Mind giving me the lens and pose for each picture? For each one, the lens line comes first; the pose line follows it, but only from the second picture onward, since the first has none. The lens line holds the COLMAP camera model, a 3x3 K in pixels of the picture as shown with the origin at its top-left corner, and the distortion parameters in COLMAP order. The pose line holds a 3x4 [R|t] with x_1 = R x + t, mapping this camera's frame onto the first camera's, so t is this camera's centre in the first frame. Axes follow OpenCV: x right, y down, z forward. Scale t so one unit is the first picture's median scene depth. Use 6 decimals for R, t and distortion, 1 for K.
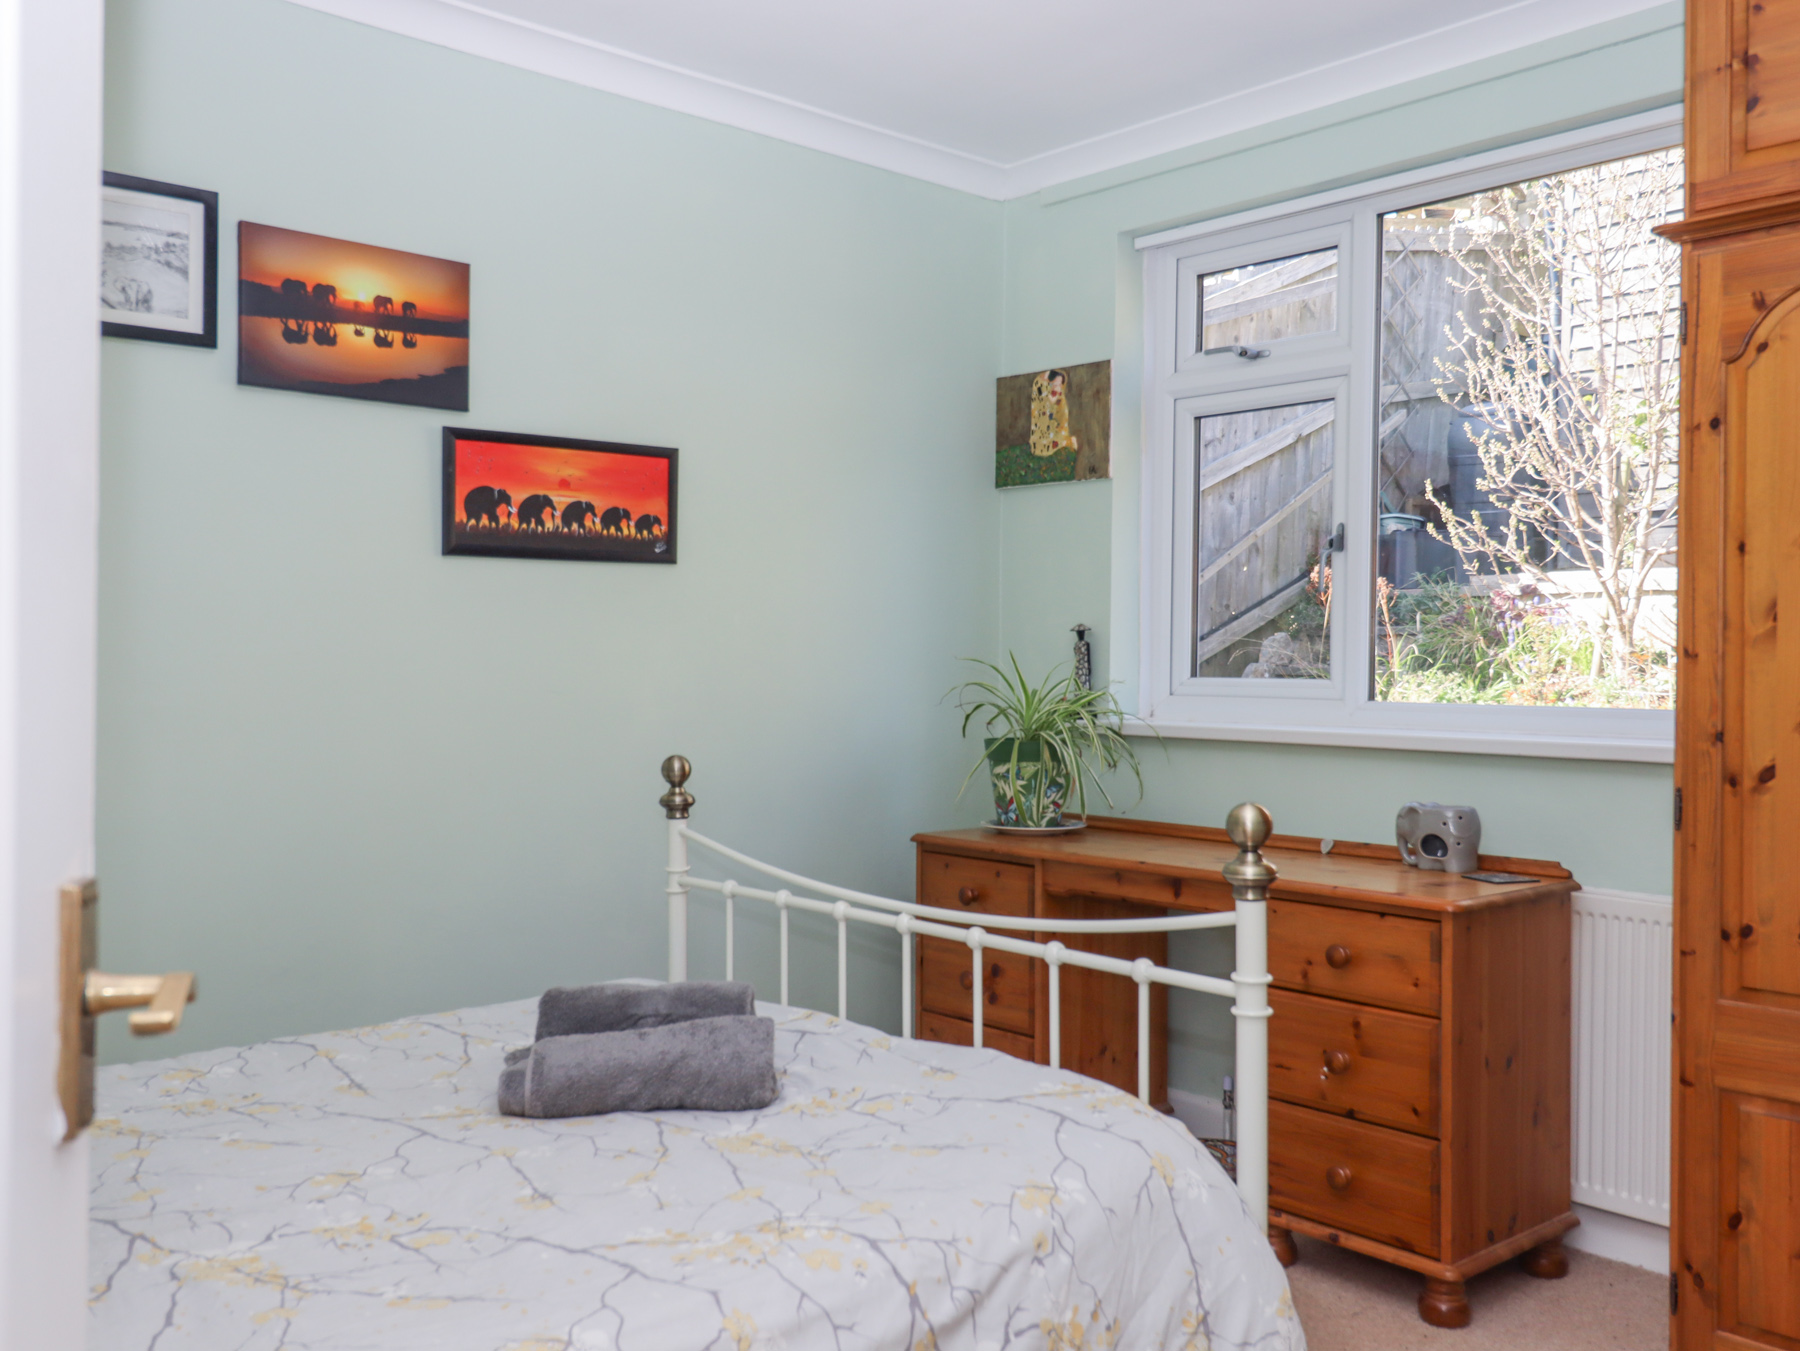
lens RADIAL K [[1594.5, 0, 900.0], [0, 1594.5, 675.5], [0, 0, 1]] dist [0.013780, 0.001317]
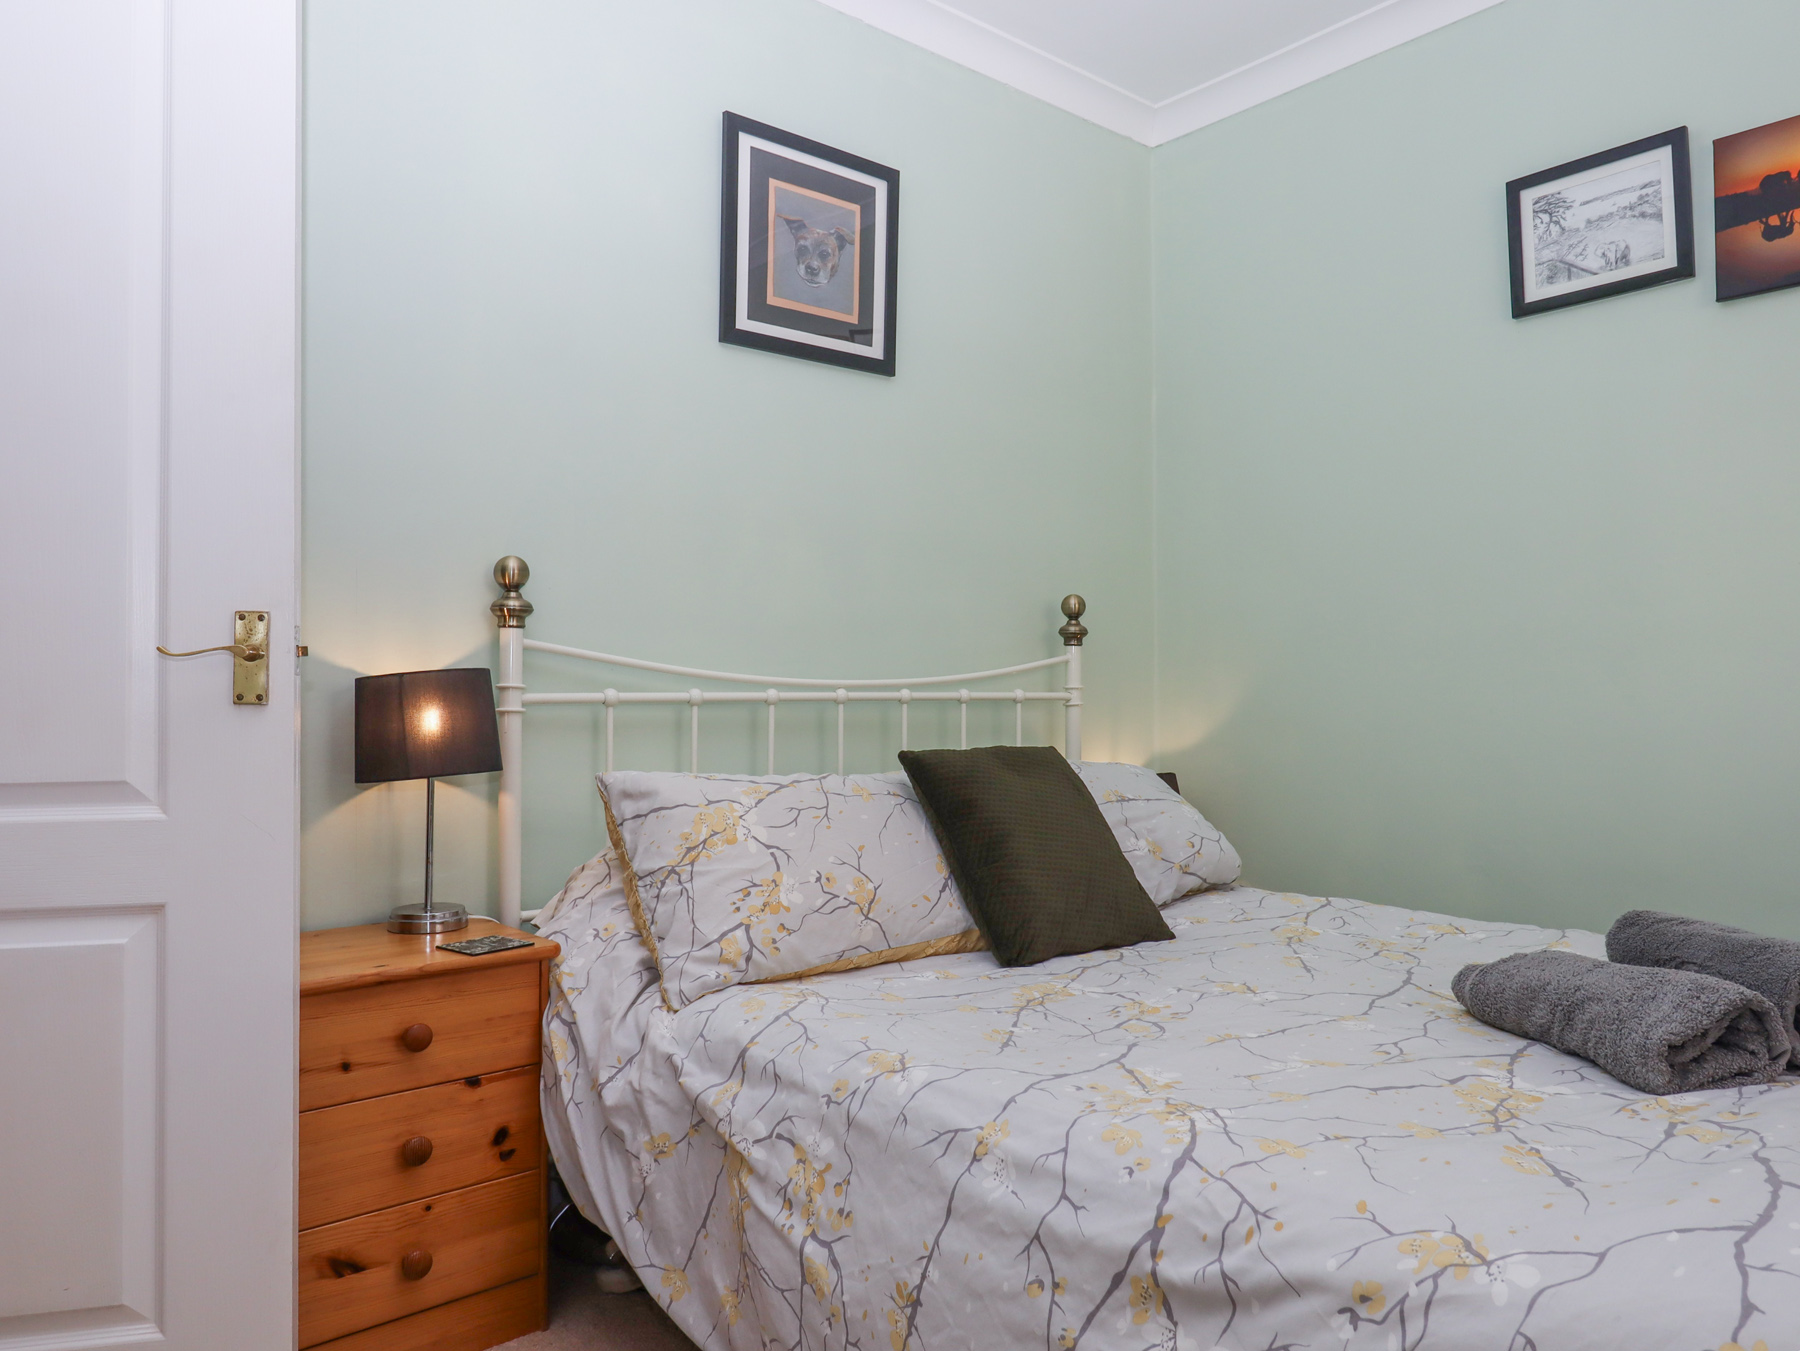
lens RADIAL K [[1244.4, 0, 900.0], [0, 1244.4, 675.5], [0, 0, 1]] dist [-0.004117, 0.003073]
pose [[-0.006847, -0.021901, -0.999737, 0.488944], [-0.000937, 0.999760, -0.021895, 0.092972], [0.999976, 0.000787, -0.006866, 0.662840]]
